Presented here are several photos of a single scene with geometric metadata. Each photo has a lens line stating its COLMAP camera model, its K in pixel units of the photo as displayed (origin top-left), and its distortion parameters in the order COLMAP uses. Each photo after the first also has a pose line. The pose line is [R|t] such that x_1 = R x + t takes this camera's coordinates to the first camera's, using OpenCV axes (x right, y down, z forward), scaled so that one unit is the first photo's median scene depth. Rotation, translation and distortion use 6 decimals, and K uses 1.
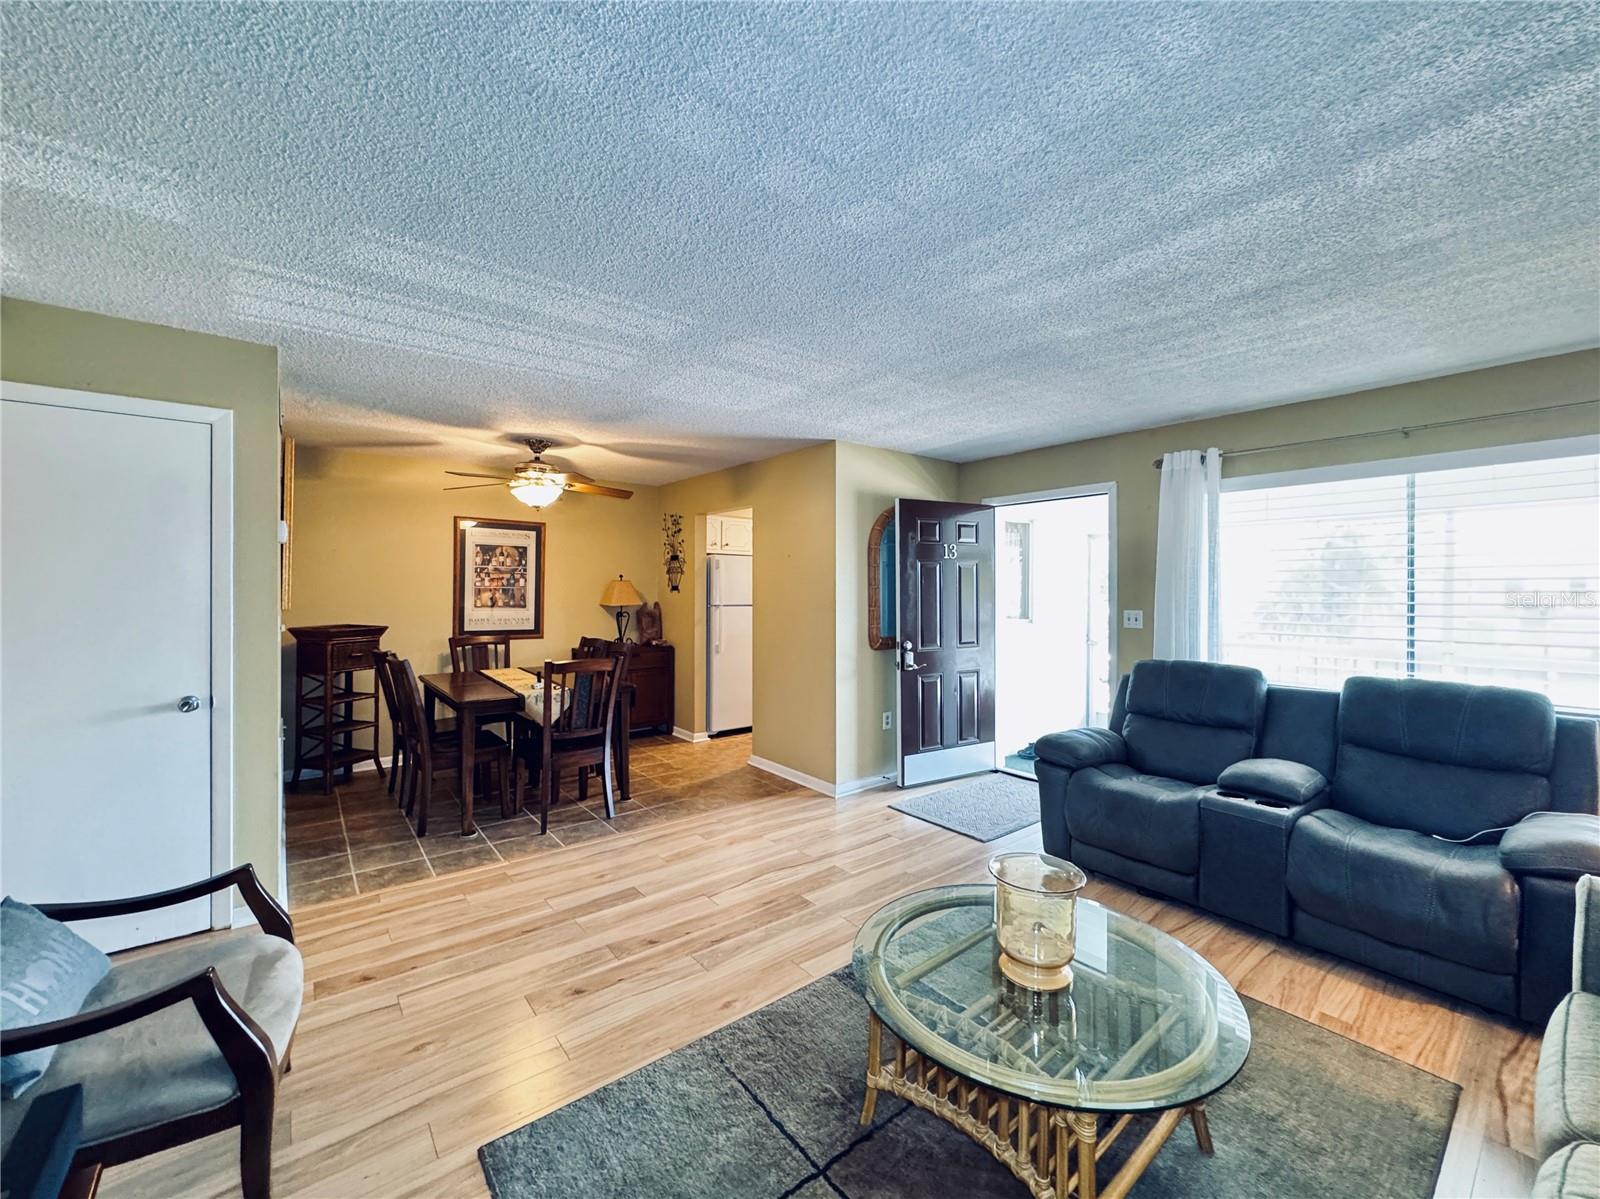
lens RADIAL K [[644.4, 0, 802.6], [0, 644.4, 596.9], [0, 0, 1]] dist [-0.001813, 0.000010]
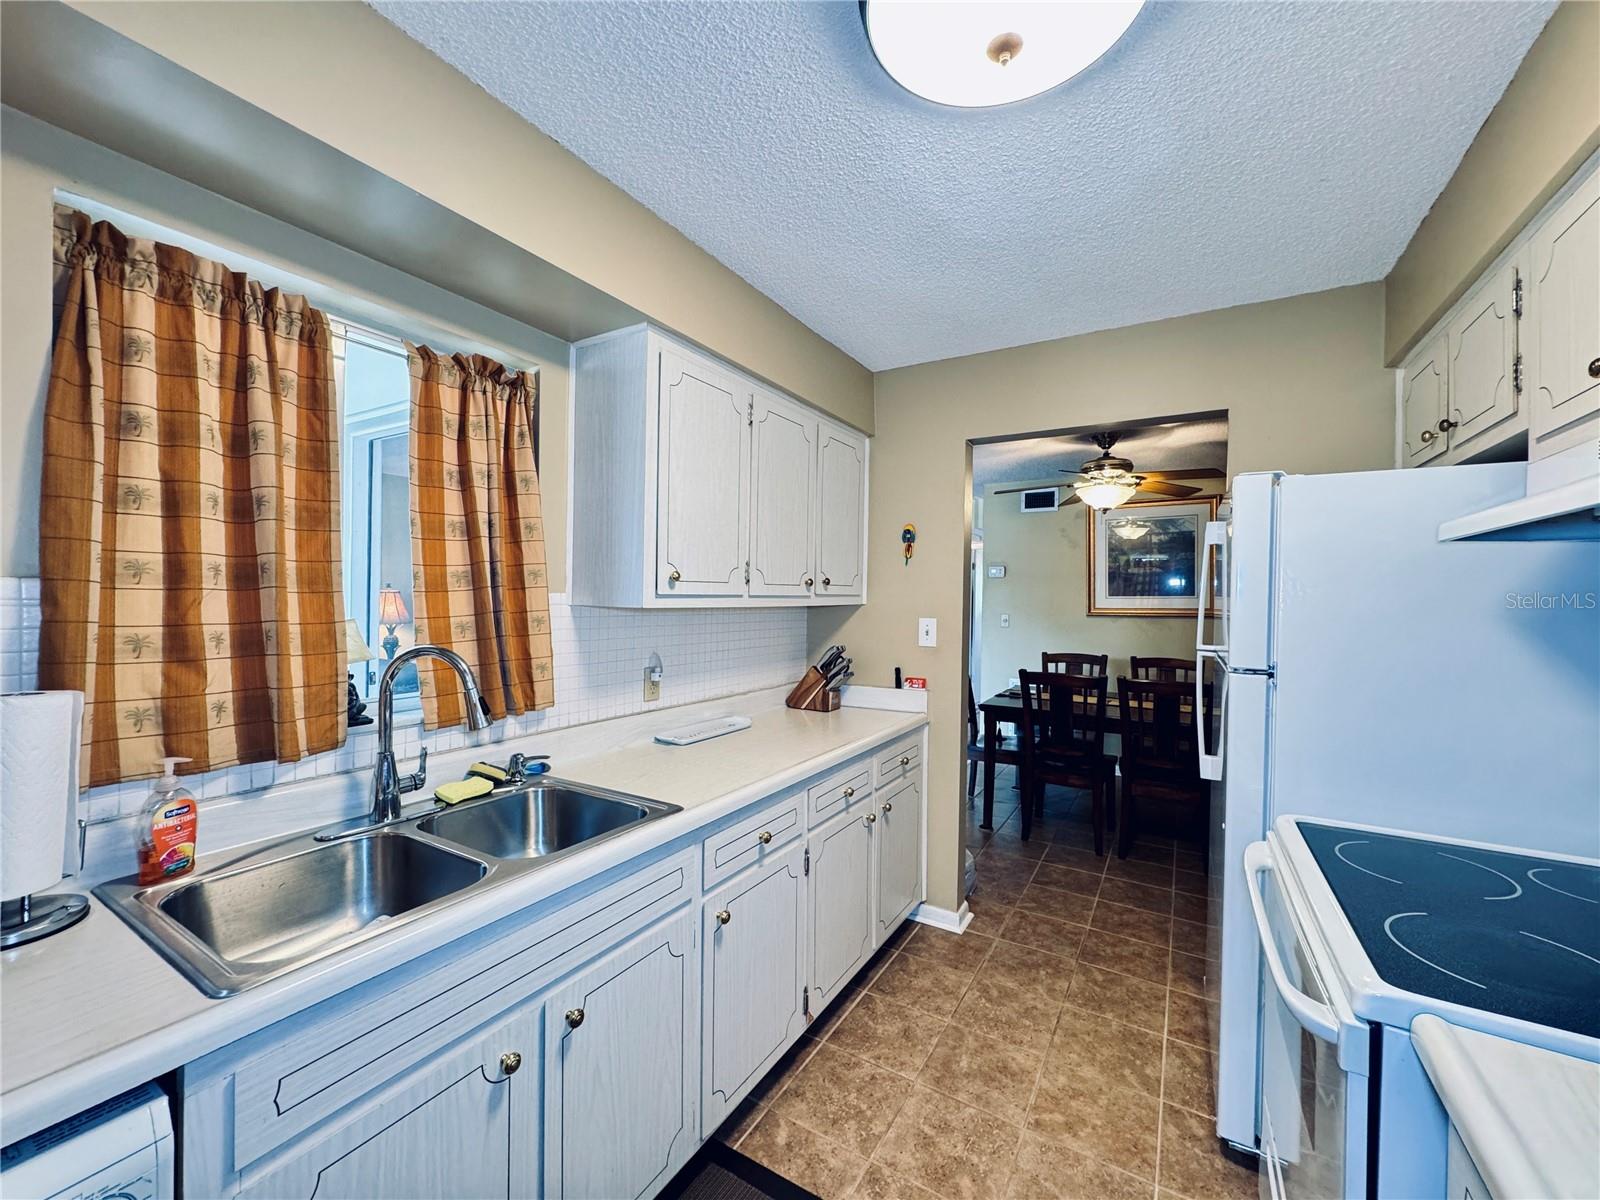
lens RADIAL K [[644.4, 0, 792.3], [0, 644.4, 601.0], [0, 0, 1]] dist [-0.001813, 0.000010]
pose [[-0.939742, -0.015725, -0.341521, 0.310212], [-0.021614, 0.999676, 0.013444, -0.016748], [0.341199, 0.020015, -0.939778, 1.814428]]
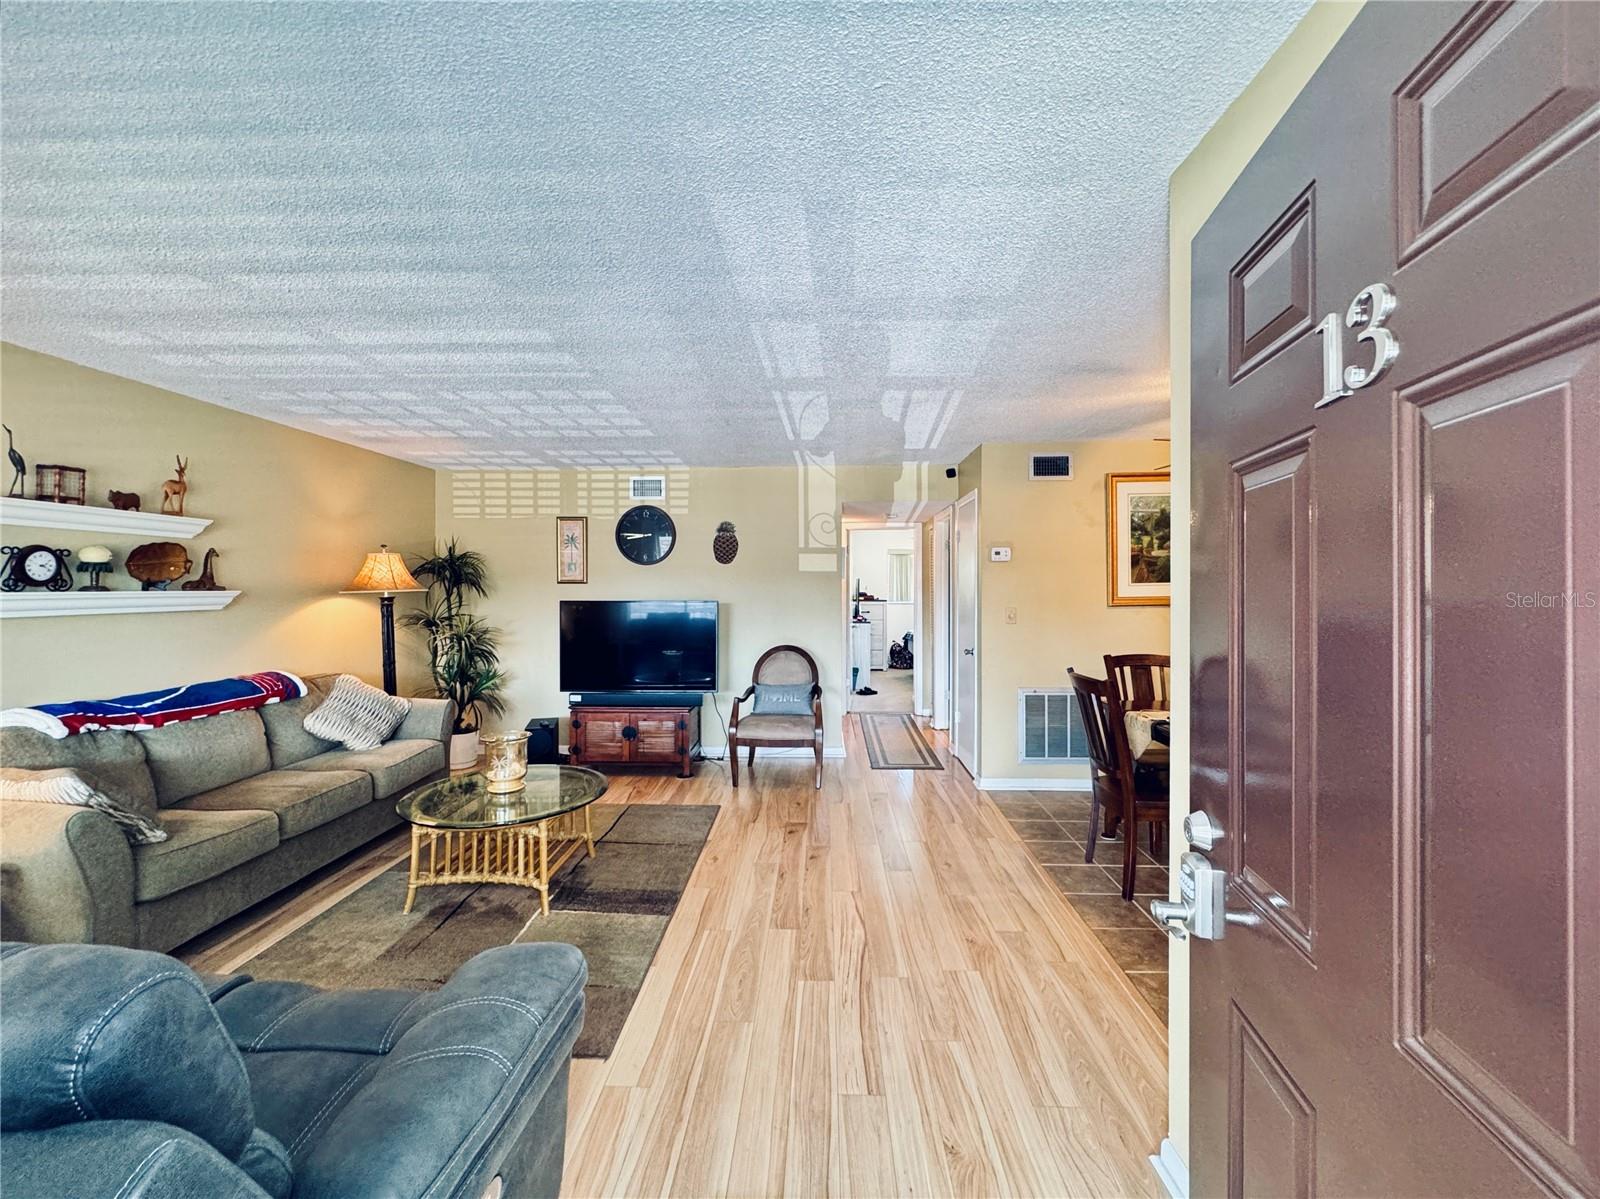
lens RADIAL K [[644.4, 0, 790.7], [0, 644.4, 589.7], [0, 0, 1]] dist [-0.001813, 0.000010]
pose [[-0.663274, 0.000004, -0.748377, 0.487678], [-0.010357, 0.999904, 0.009185, -0.015485], [0.748305, 0.013843, -0.663211, 1.138983]]
